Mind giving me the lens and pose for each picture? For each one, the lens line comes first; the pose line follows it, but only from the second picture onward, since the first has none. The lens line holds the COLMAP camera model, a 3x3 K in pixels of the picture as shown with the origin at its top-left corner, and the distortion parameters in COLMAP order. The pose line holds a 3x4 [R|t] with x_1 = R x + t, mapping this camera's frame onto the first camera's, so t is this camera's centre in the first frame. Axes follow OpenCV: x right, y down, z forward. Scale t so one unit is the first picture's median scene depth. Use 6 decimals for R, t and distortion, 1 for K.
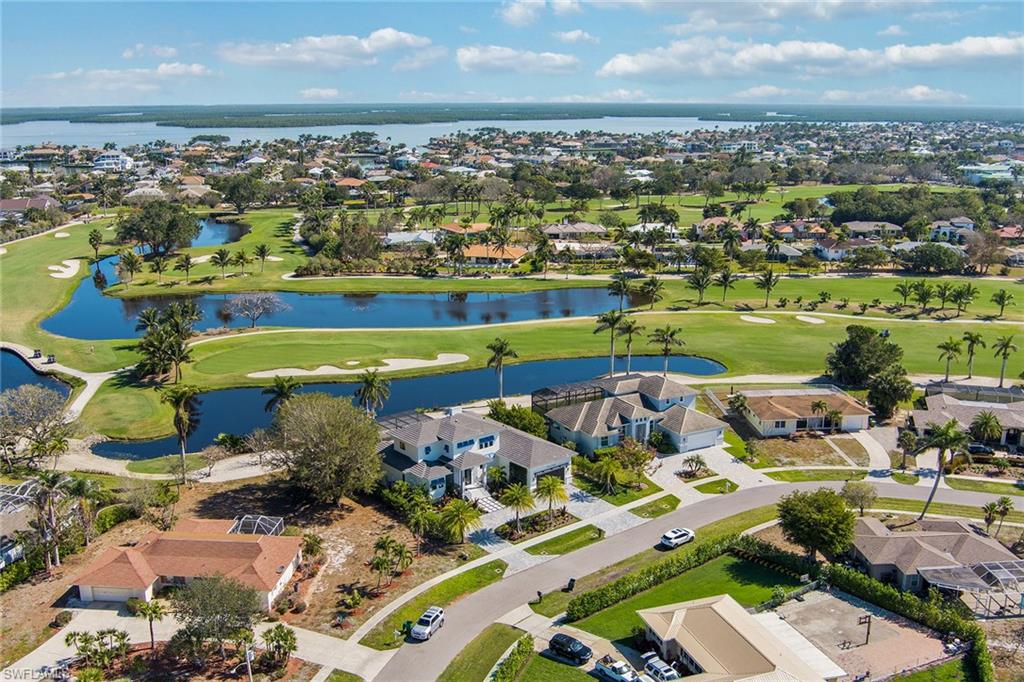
lens RADIAL K [[977.5, 0, 512.0], [0, 977.5, 341.0], [0, 0, 1]] dist [-0.045633, -0.013582]
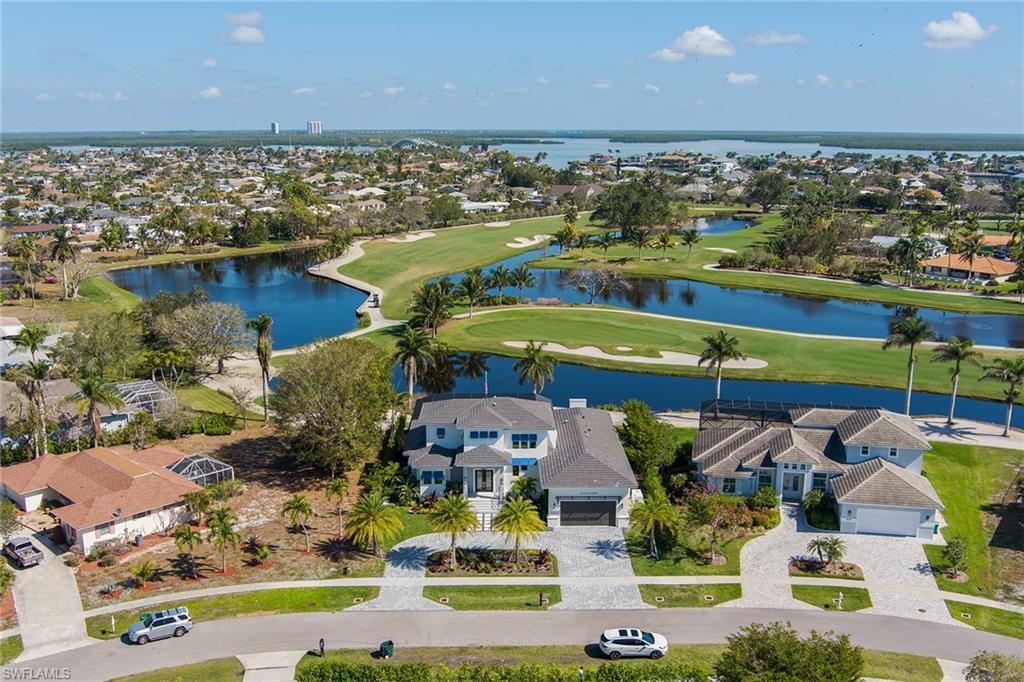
lens RADIAL K [[977.5, 0, 512.0], [0, 977.5, 341.0], [0, 0, 1]] dist [-0.045633, -0.013582]
pose [[0.781452, 0.137689, -0.608585, 0.228362], [-0.154084, 0.987726, 0.025616, 0.007756], [0.604642, 0.073755, 0.793075, 0.240075]]
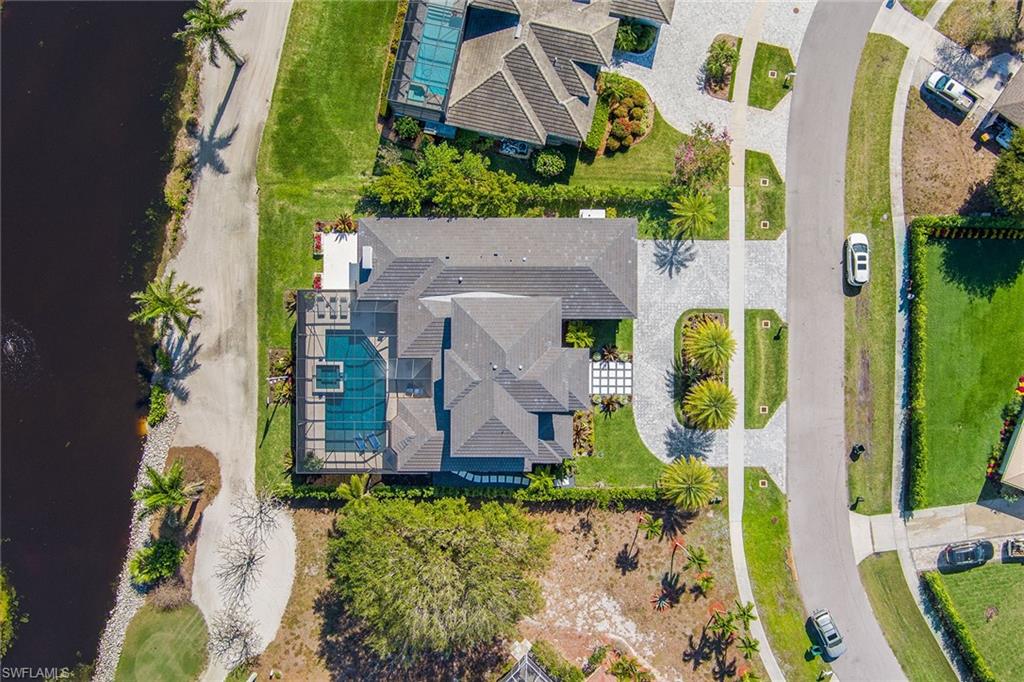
lens RADIAL K [[977.5, 0, 512.0], [0, 977.5, 341.0], [0, 0, 1]] dist [-0.045633, -0.013582]
pose [[0.642872, -0.765931, 0.008032, -0.030833], [0.193574, 0.172601, 0.965784, -0.295963], [-0.741111, -0.619321, 0.259224, 0.491352]]
